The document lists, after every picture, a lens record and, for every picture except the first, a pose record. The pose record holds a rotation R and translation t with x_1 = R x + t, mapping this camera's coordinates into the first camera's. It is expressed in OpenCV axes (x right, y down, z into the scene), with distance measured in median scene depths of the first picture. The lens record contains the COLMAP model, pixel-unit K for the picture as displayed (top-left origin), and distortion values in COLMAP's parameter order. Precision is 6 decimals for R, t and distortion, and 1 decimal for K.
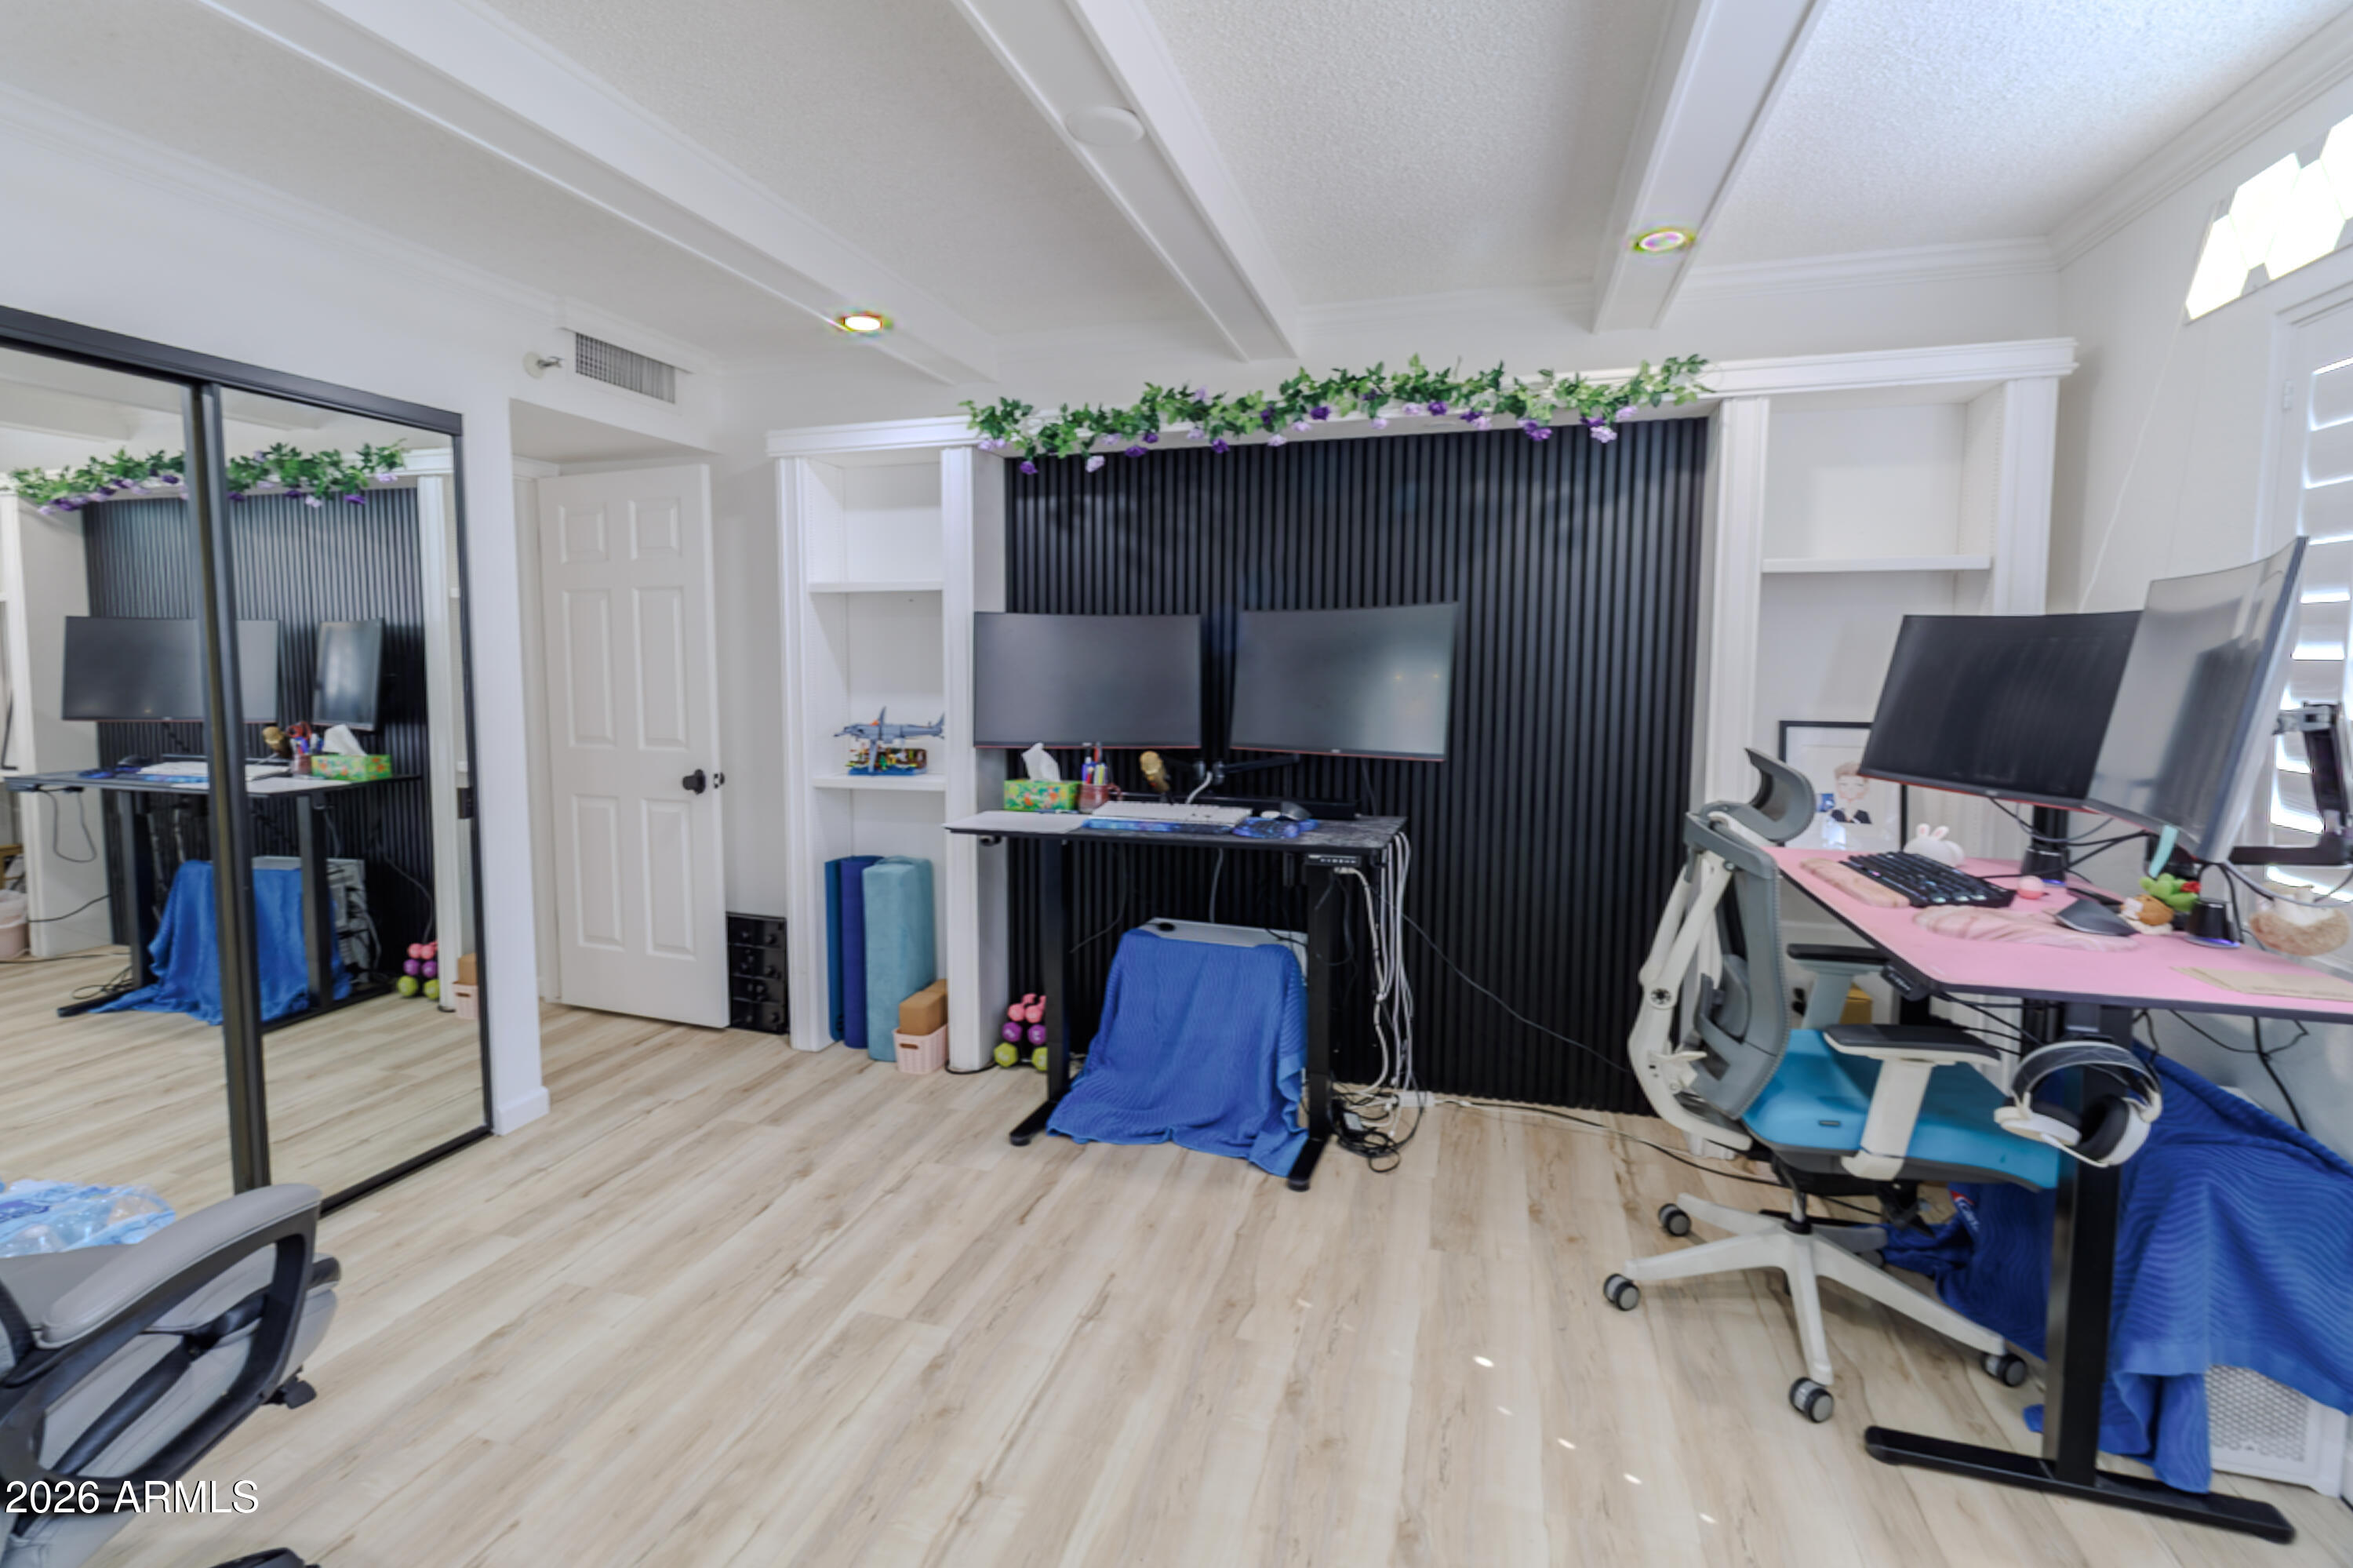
lens RADIAL K [[1108.9, 0, 1160.5], [0, 1108.9, 776.0], [0, 0, 1]] dist [0.003374, 0.000859]
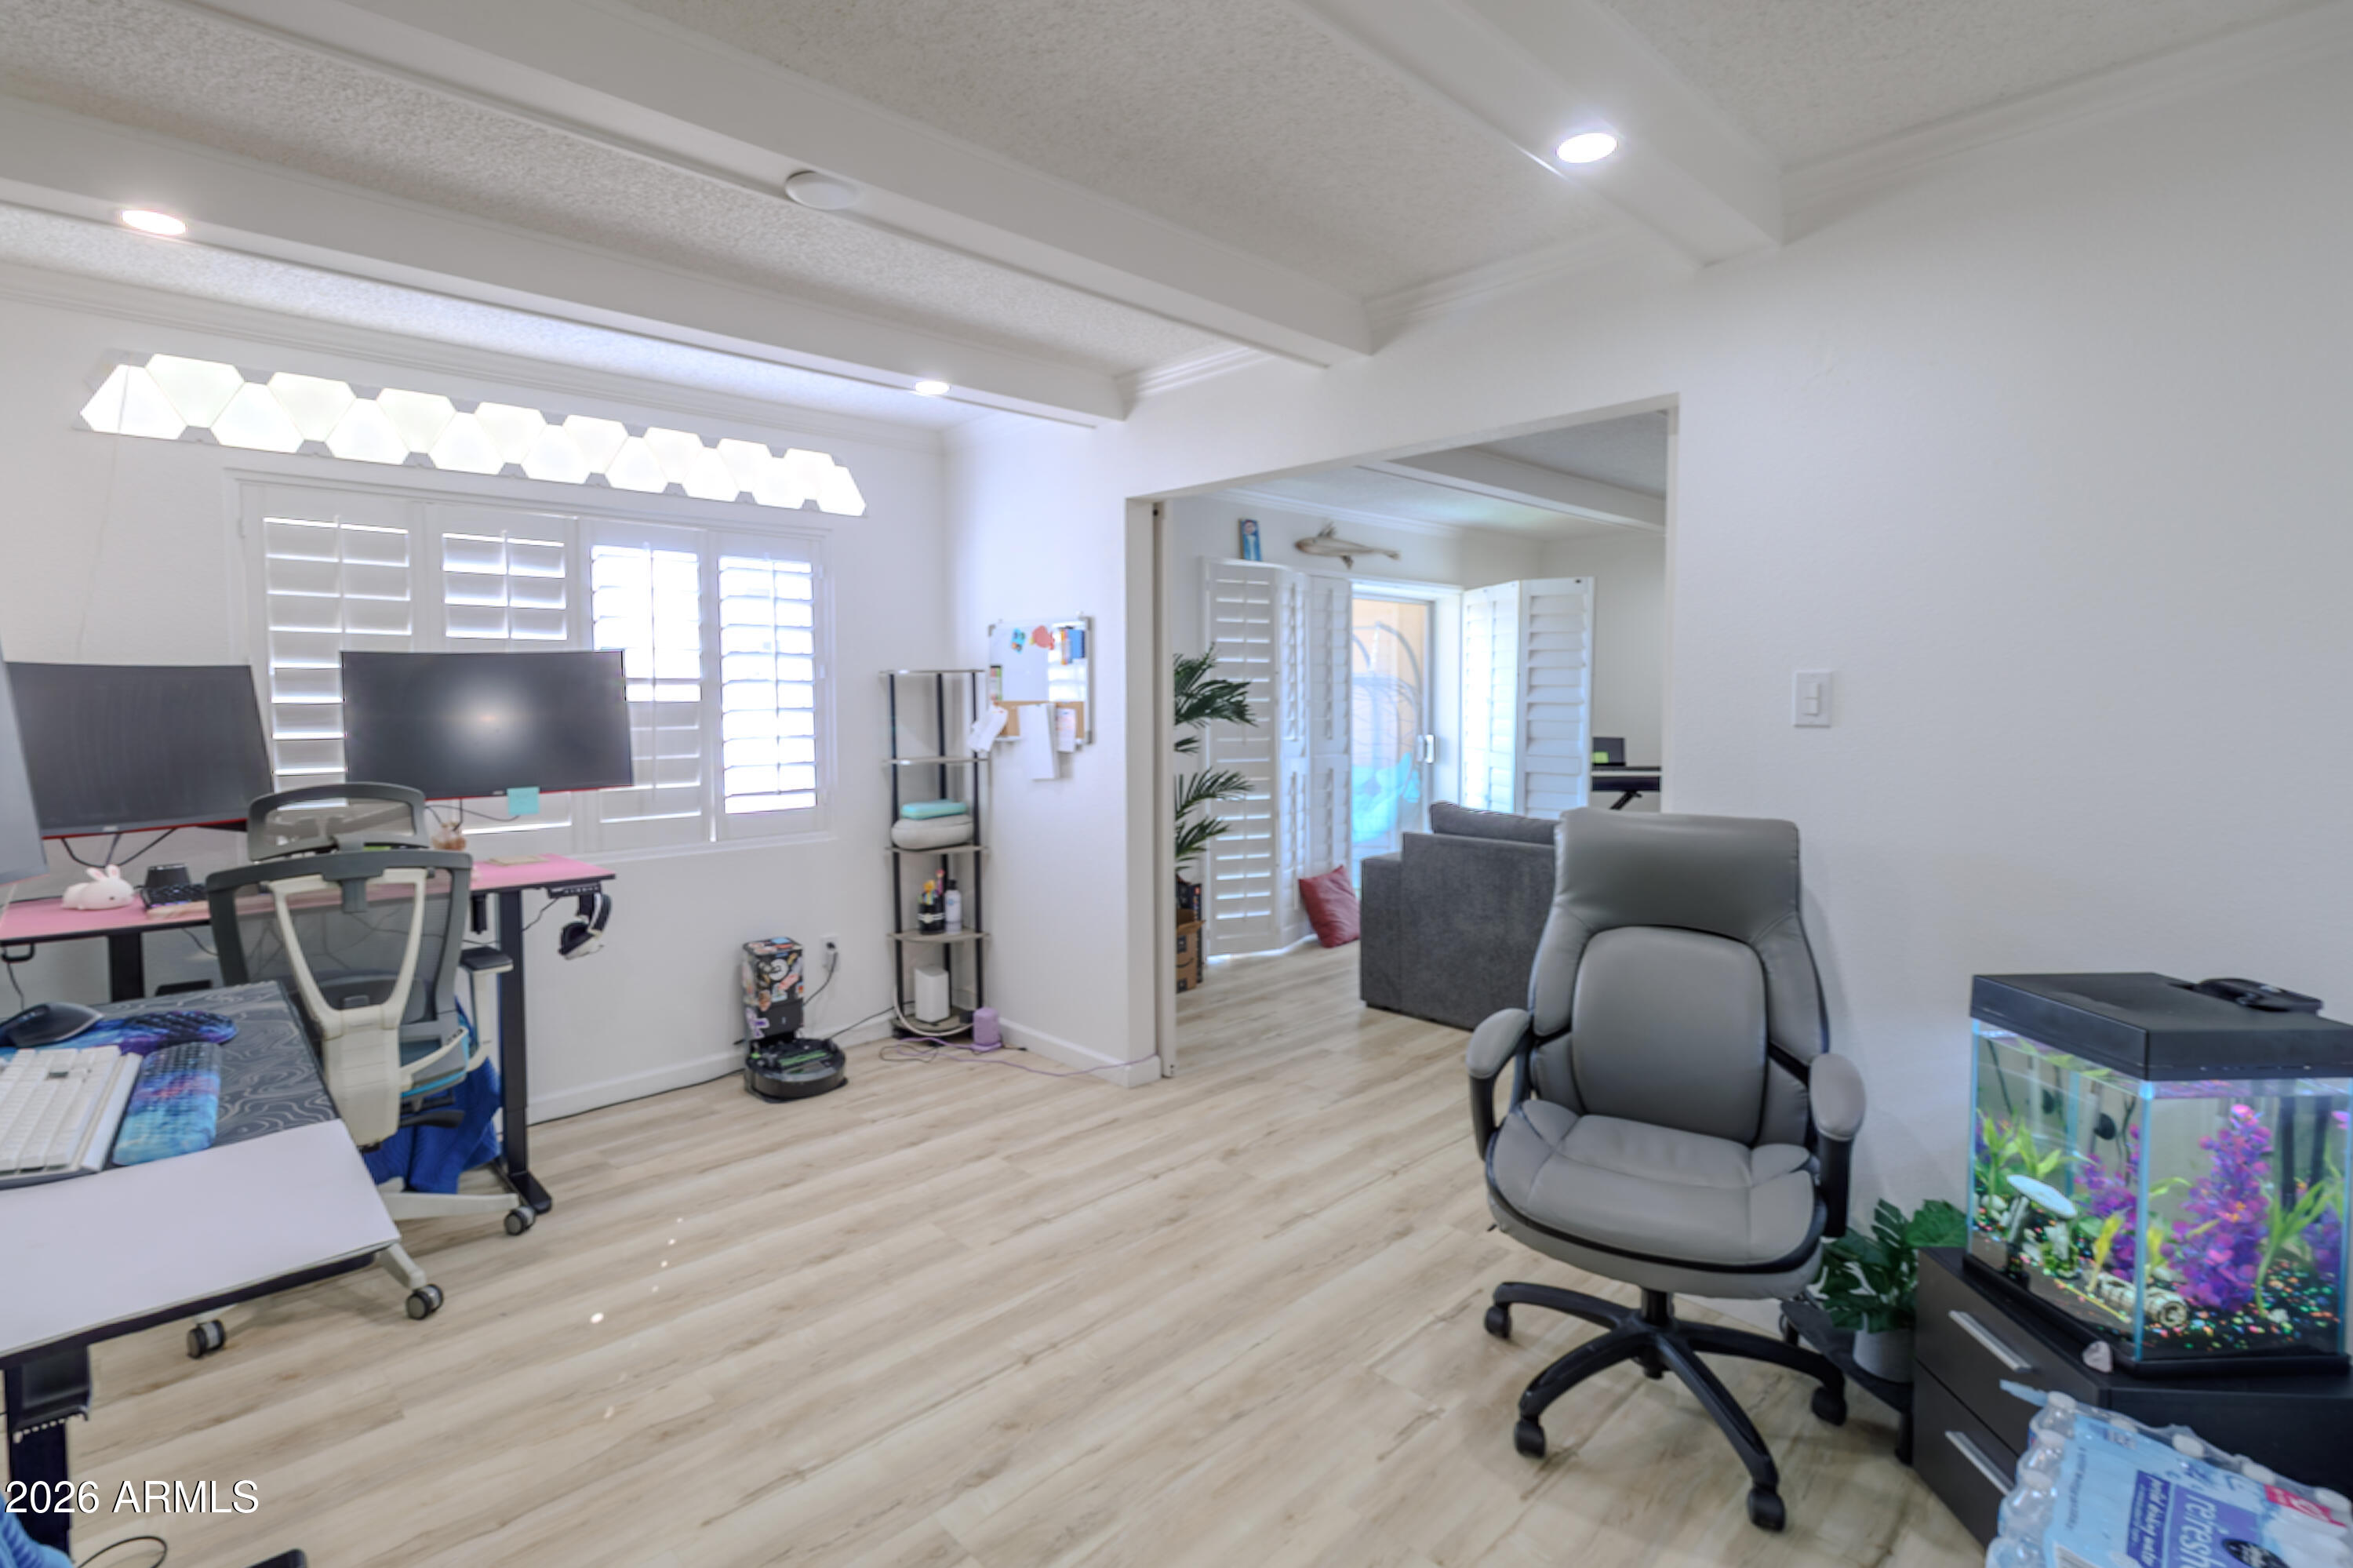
lens RADIAL K [[1108.9, 0, 1170.1], [0, 1108.9, 786.8], [0, 0, 1]] dist [0.003374, 0.000859]
pose [[-0.872448, -0.033459, 0.487560, -0.796438], [0.060855, 0.982451, 0.176315, -0.178168], [-0.484903, 0.183496, -0.855101, 1.678941]]
